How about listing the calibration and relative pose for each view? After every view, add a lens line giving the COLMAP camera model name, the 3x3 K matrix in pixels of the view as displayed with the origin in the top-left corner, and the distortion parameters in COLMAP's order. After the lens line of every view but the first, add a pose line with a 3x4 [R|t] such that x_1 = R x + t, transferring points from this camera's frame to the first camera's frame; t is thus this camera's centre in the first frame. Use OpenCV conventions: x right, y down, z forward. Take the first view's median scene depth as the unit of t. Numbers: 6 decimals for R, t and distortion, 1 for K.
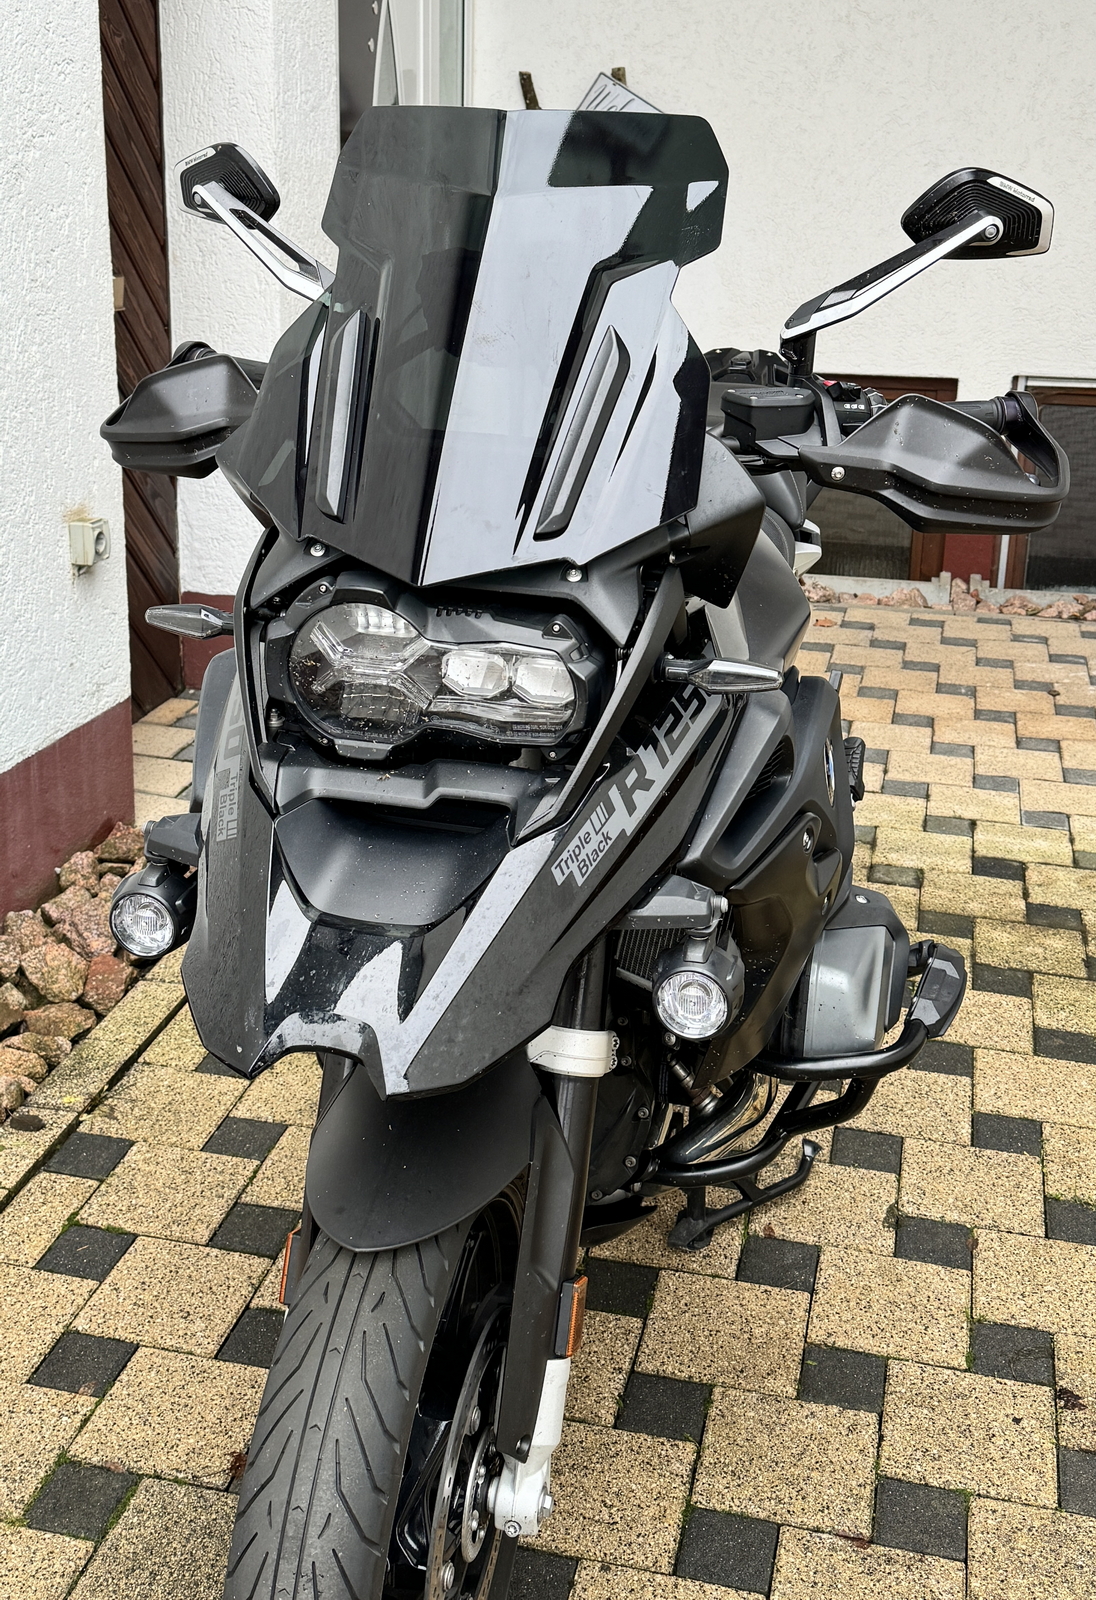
lens RADIAL K [[1807.3, 0, 543.7], [0, 1807.3, 644.9], [0, 0, 1]] dist [0.154831, -0.320718]
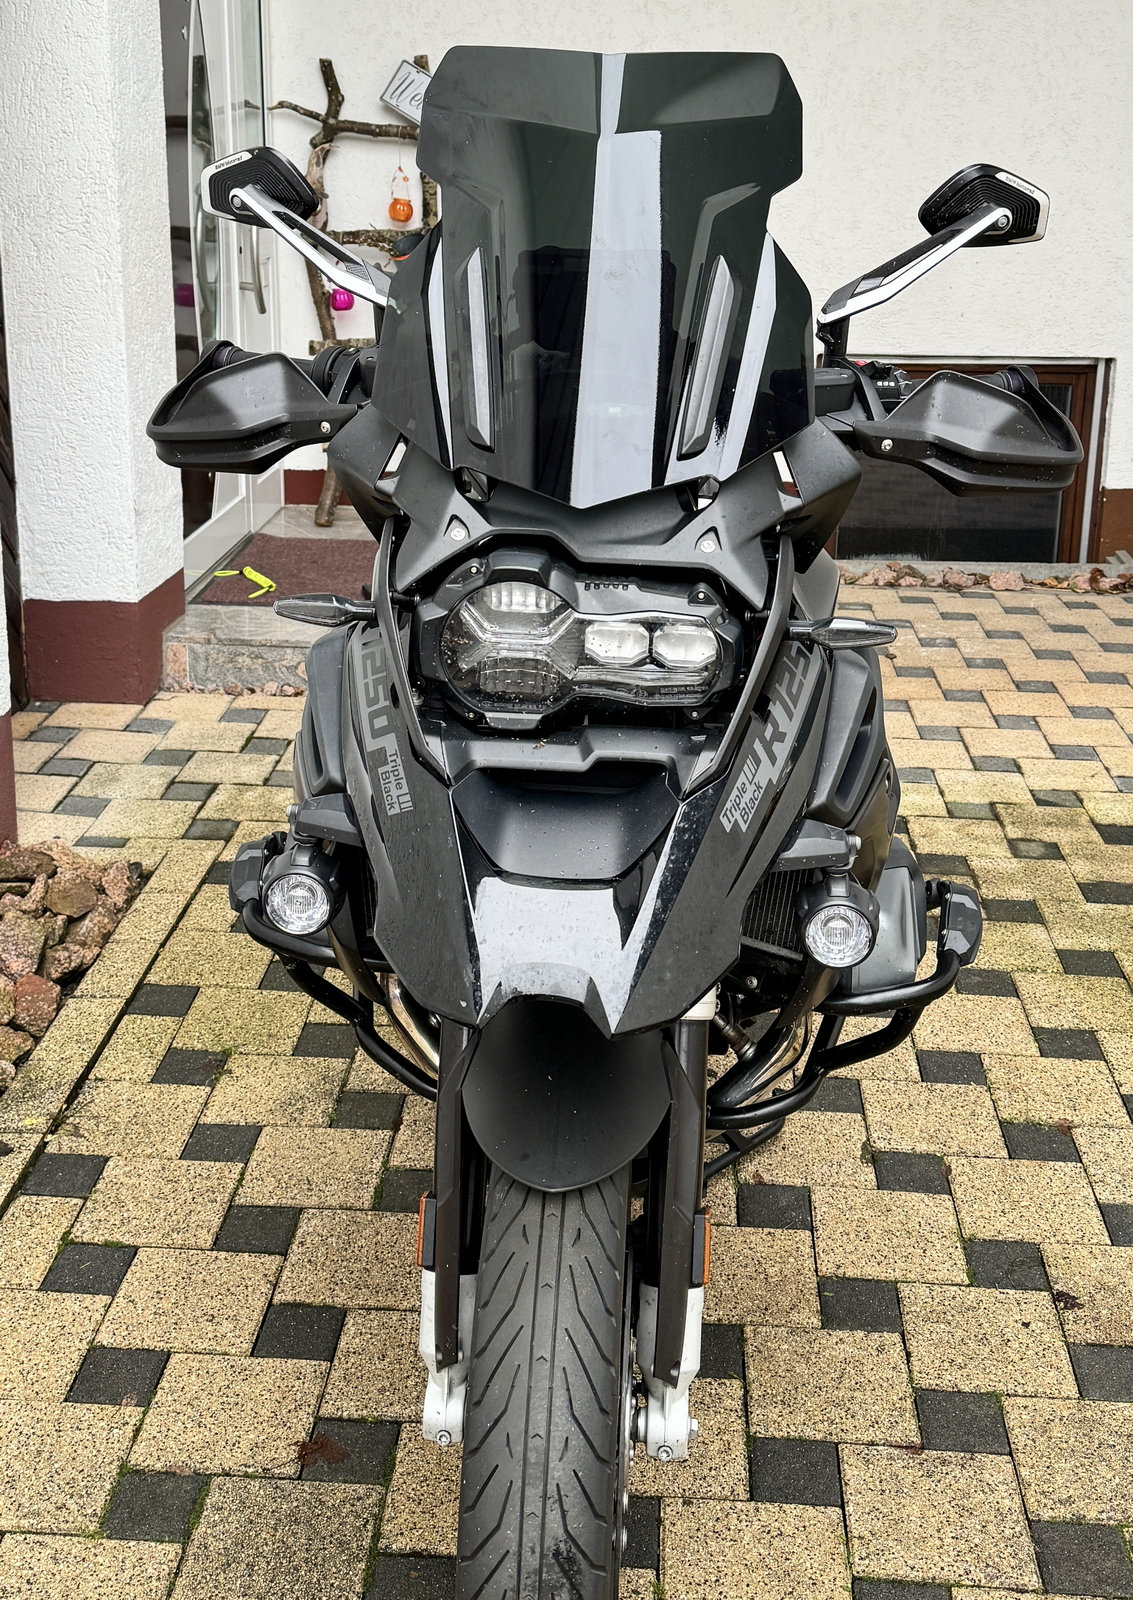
lens RADIAL K [[1866.2, 0, 570.7], [0, 1866.2, 604.8], [0, 0, 1]] dist [0.170676, -0.366171]
pose [[0.985141, -0.049961, 0.164321, -0.166694], [0.052934, 0.998503, -0.013760, 0.004763], [-0.163387, 0.022253, 0.986311, -0.057597]]
